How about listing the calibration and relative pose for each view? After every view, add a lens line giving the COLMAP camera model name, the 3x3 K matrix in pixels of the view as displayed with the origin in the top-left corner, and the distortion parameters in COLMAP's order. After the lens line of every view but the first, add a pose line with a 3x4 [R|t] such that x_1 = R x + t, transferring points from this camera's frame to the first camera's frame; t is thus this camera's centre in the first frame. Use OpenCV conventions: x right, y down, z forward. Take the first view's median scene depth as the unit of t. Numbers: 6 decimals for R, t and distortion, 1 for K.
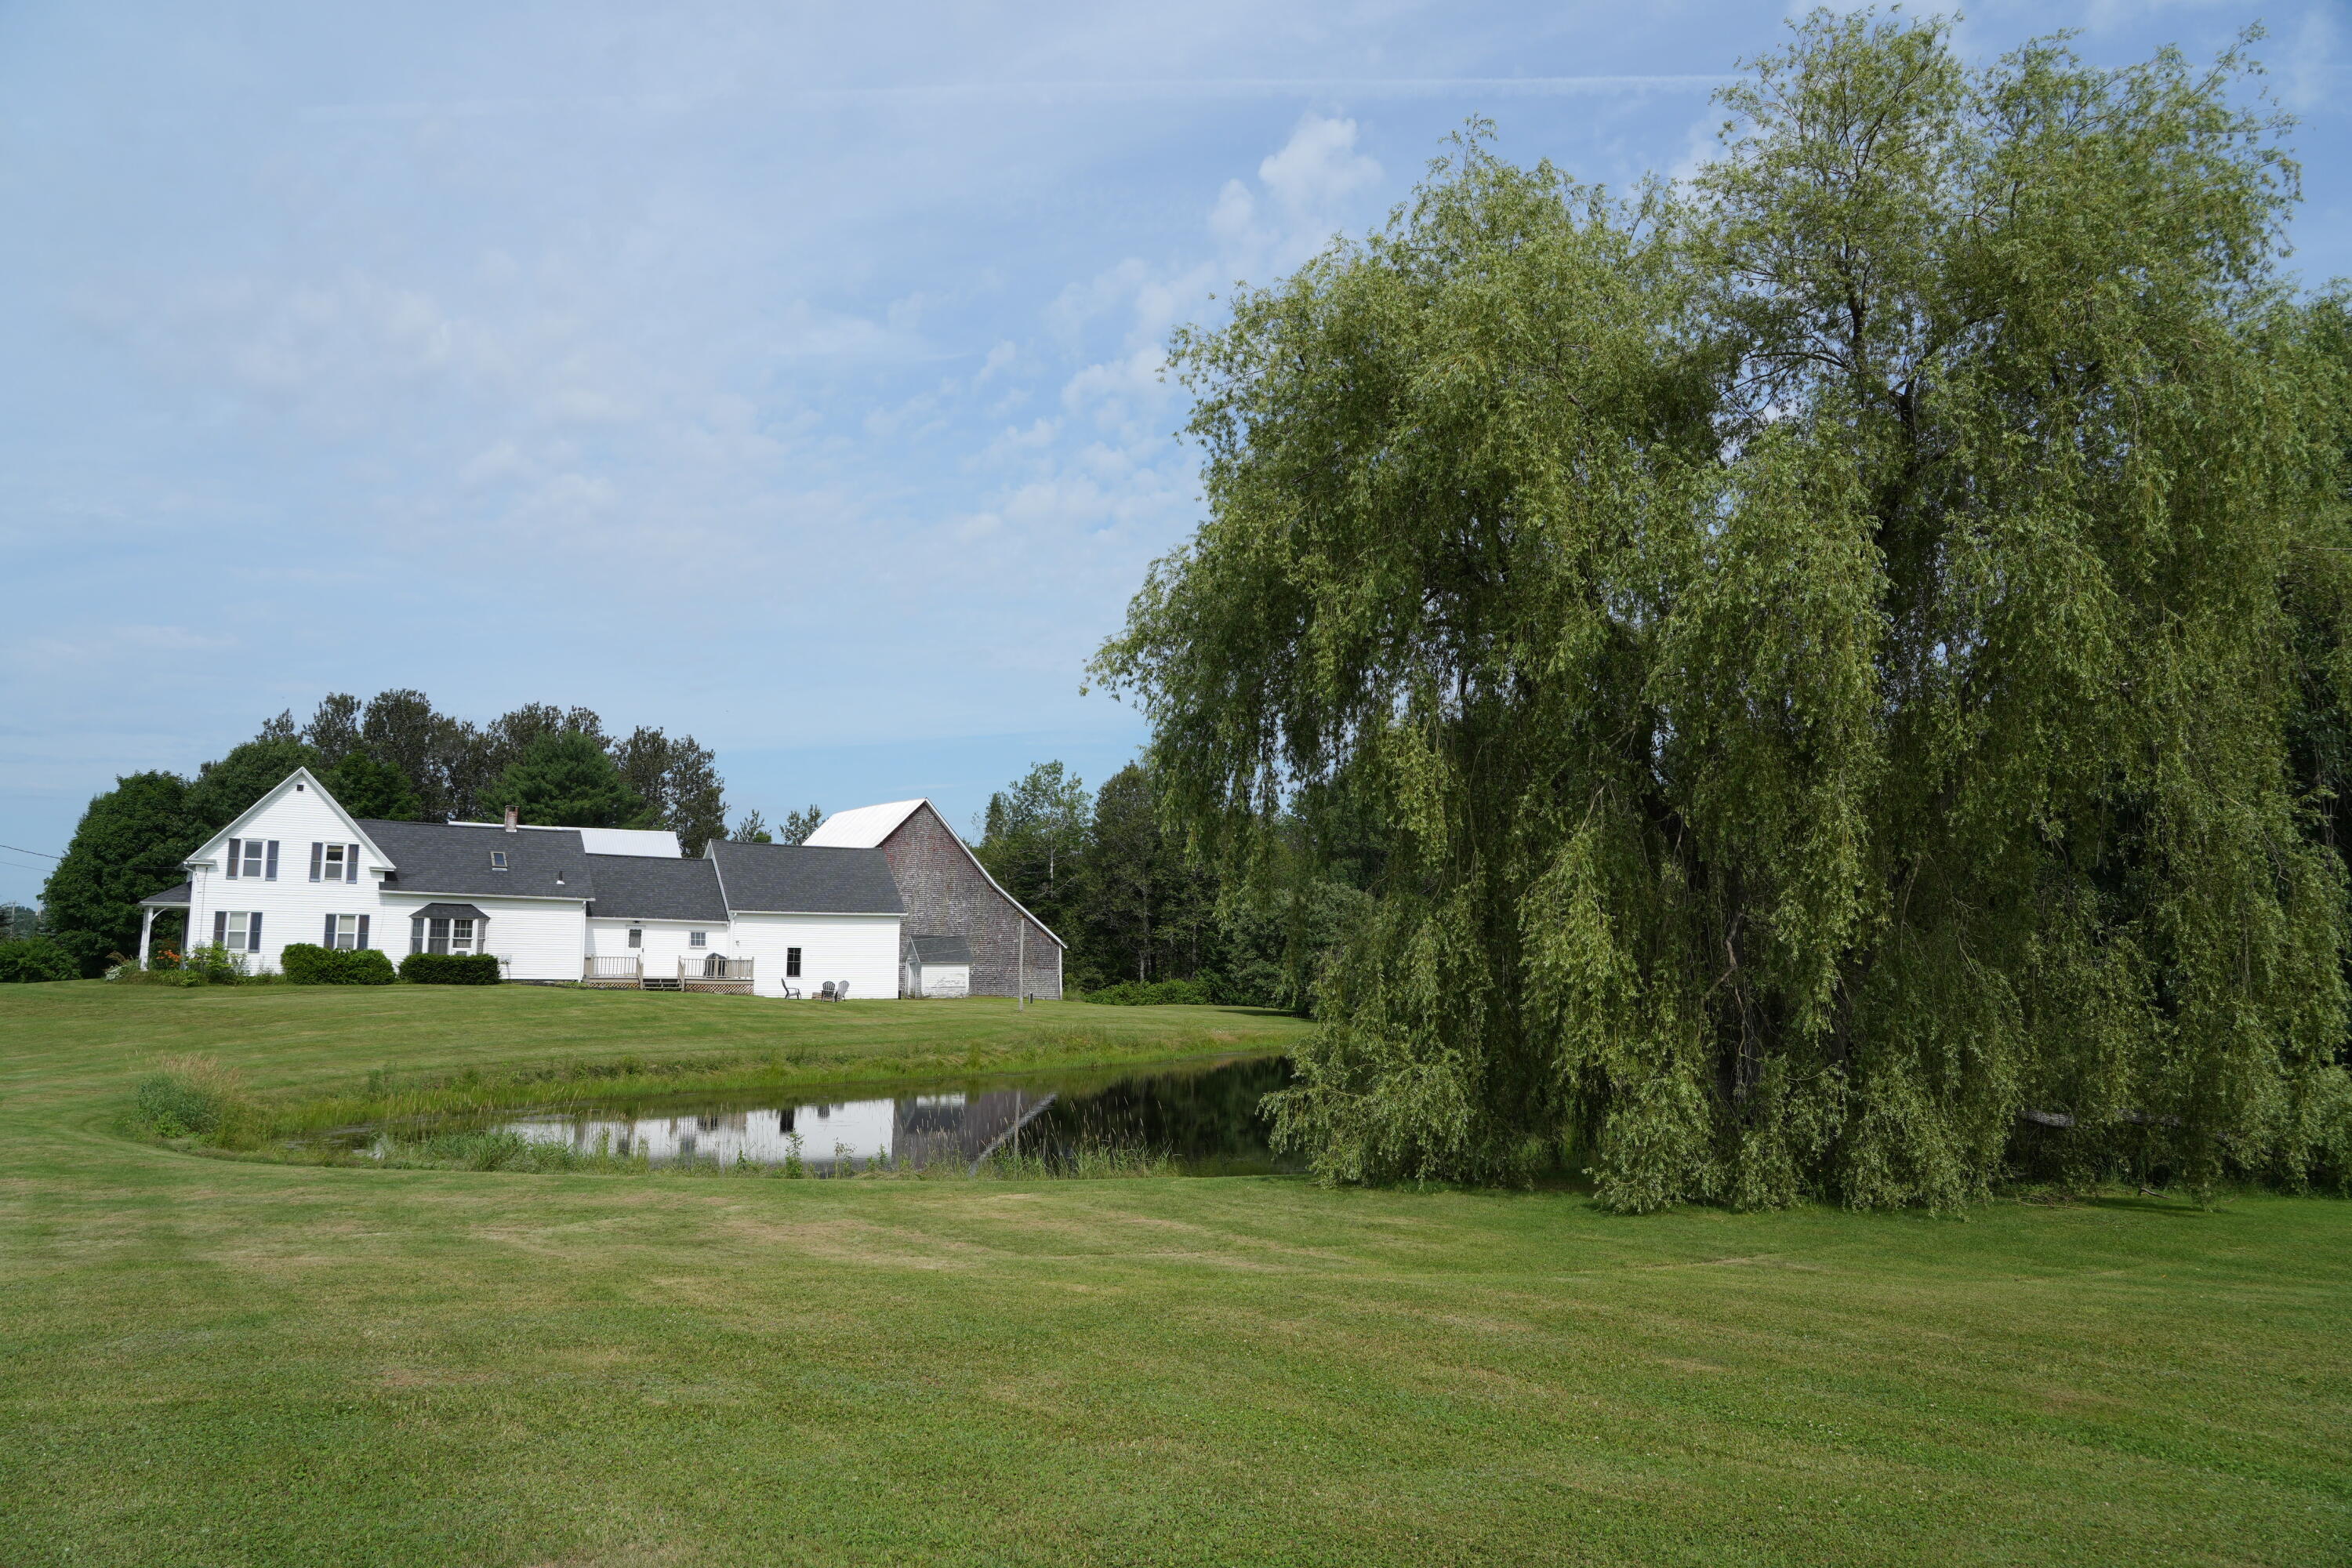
lens RADIAL K [[1582.6, 0, 1176.0], [0, 1582.6, 784.0], [0, 0, 1]] dist [-0.043244, 0.028048]
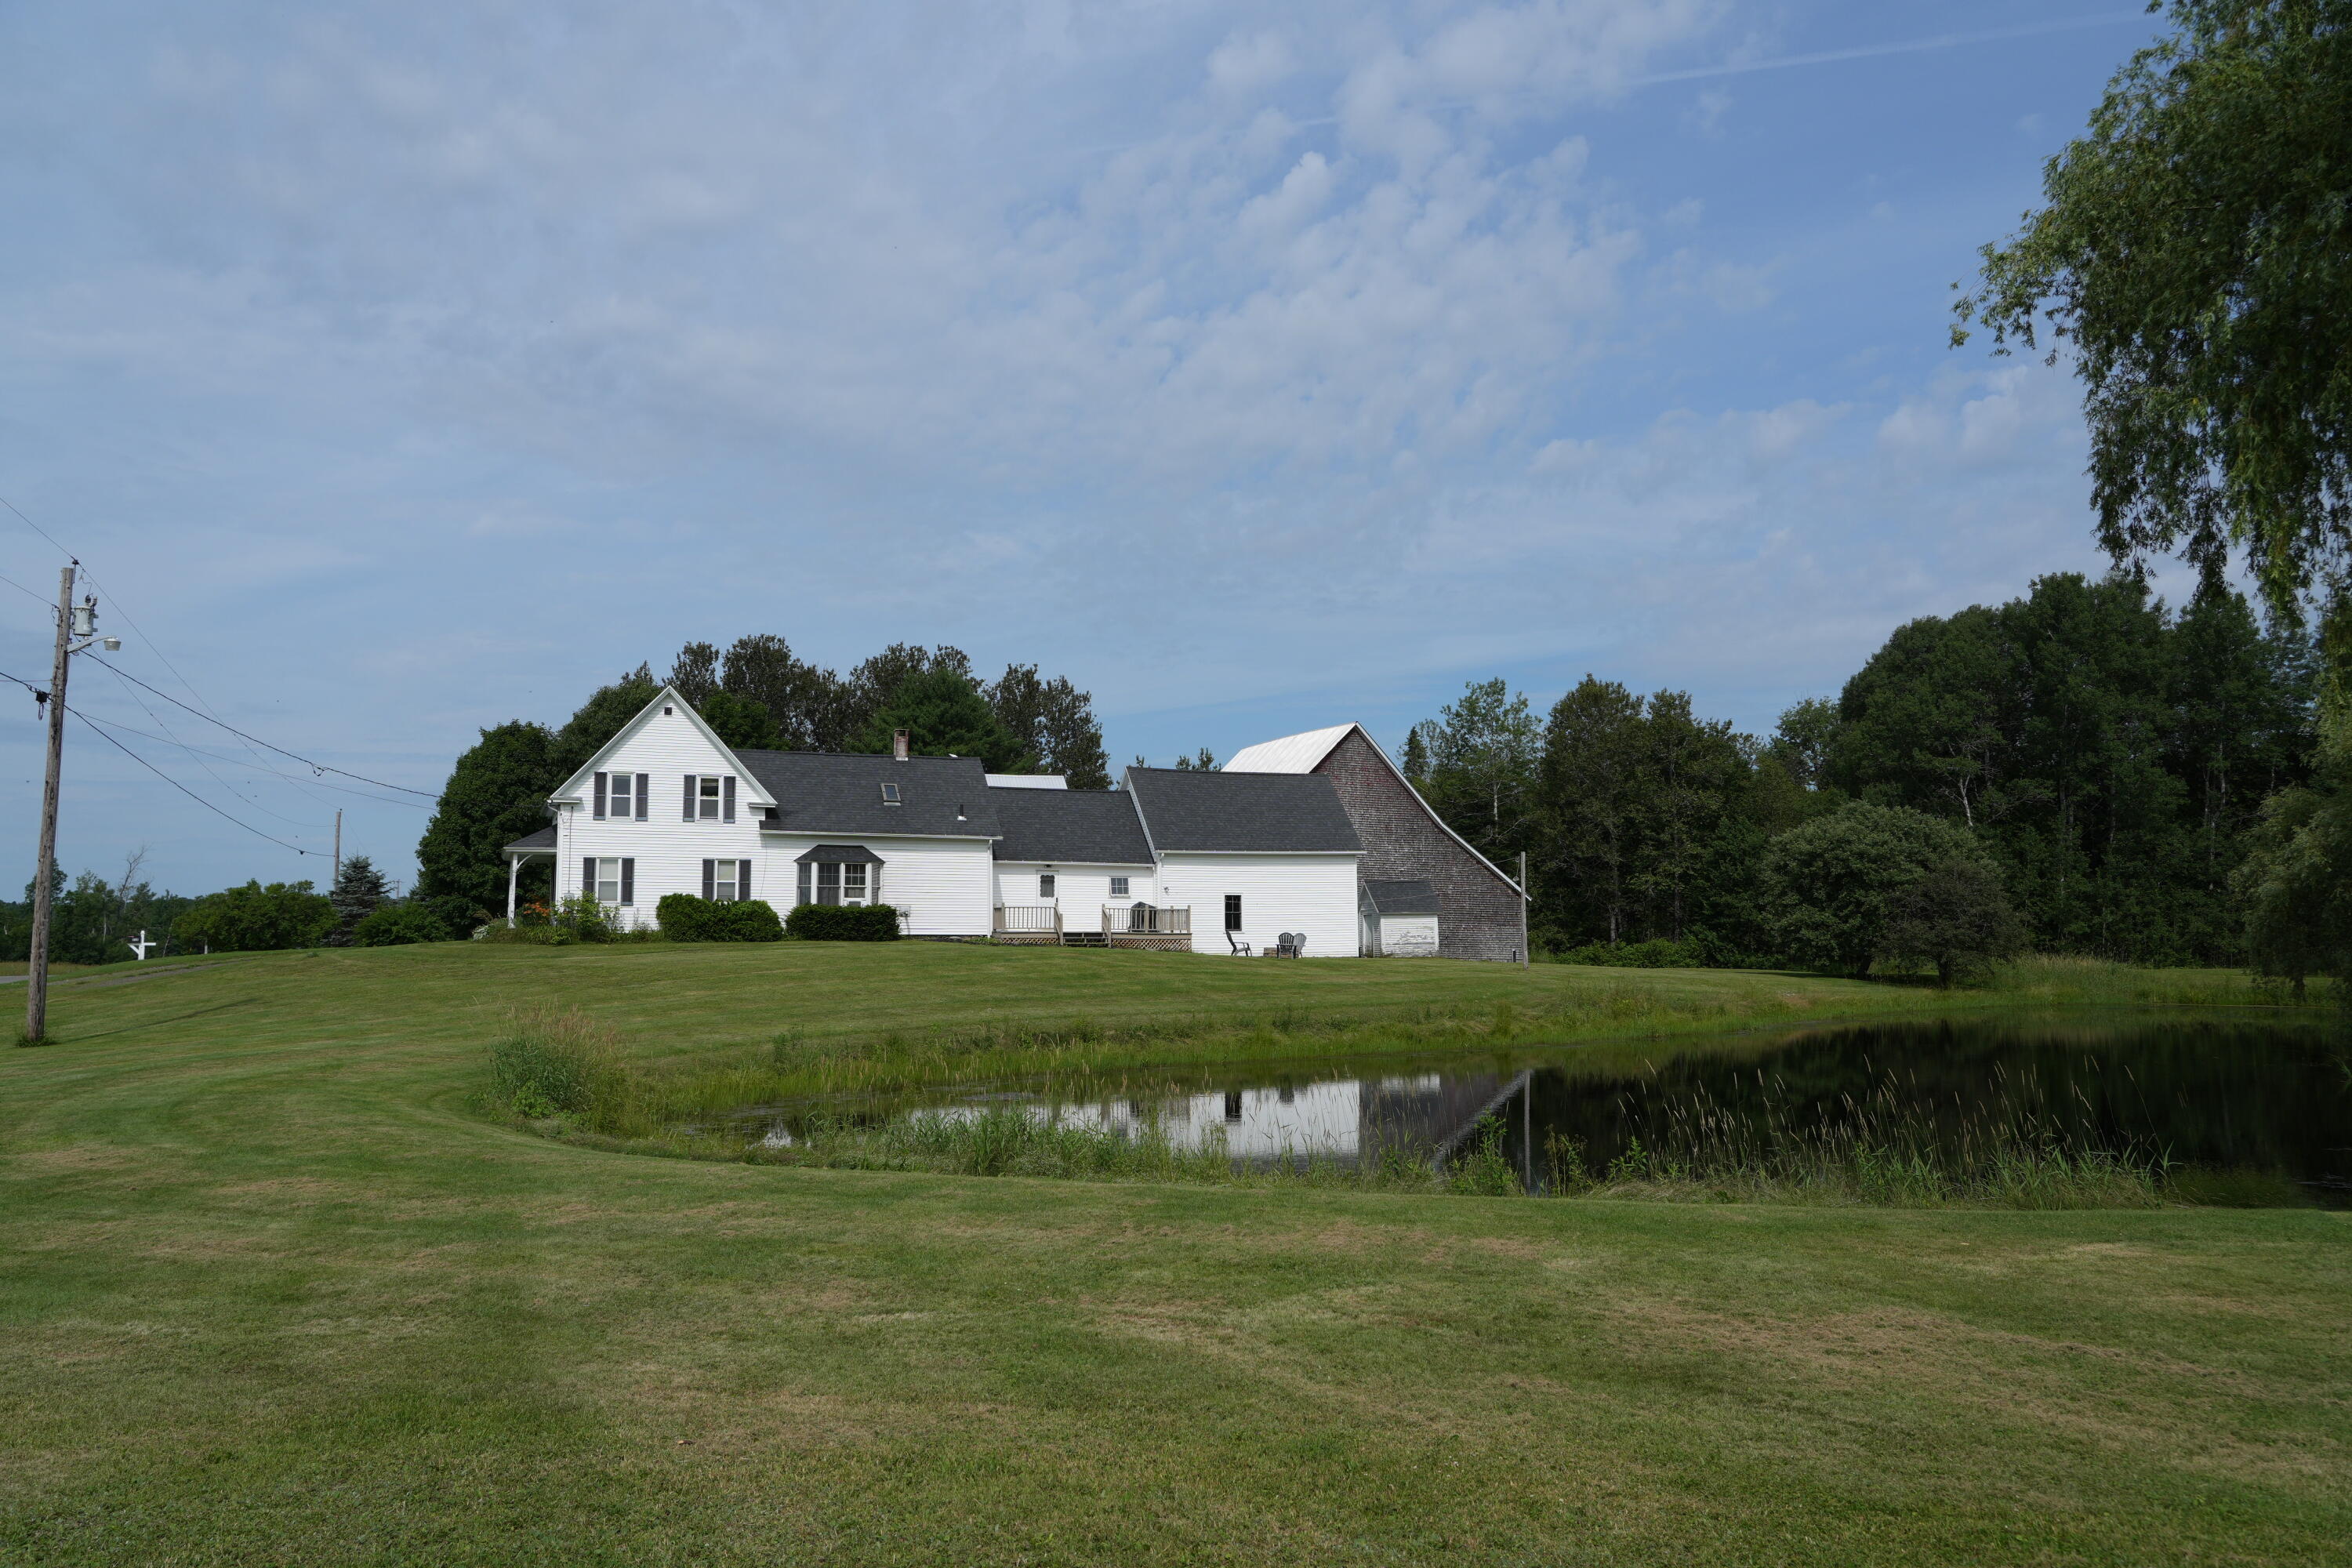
lens RADIAL K [[1851.7, 0, 1176.0], [0, 1851.7, 784.0], [0, 0, 1]] dist [-0.010229, -0.000958]
pose [[0.970809, -0.031772, -0.237741, -0.052906], [0.040196, 0.998721, 0.030671, 0.020442], [0.236462, -0.039331, 0.970844, 0.087145]]
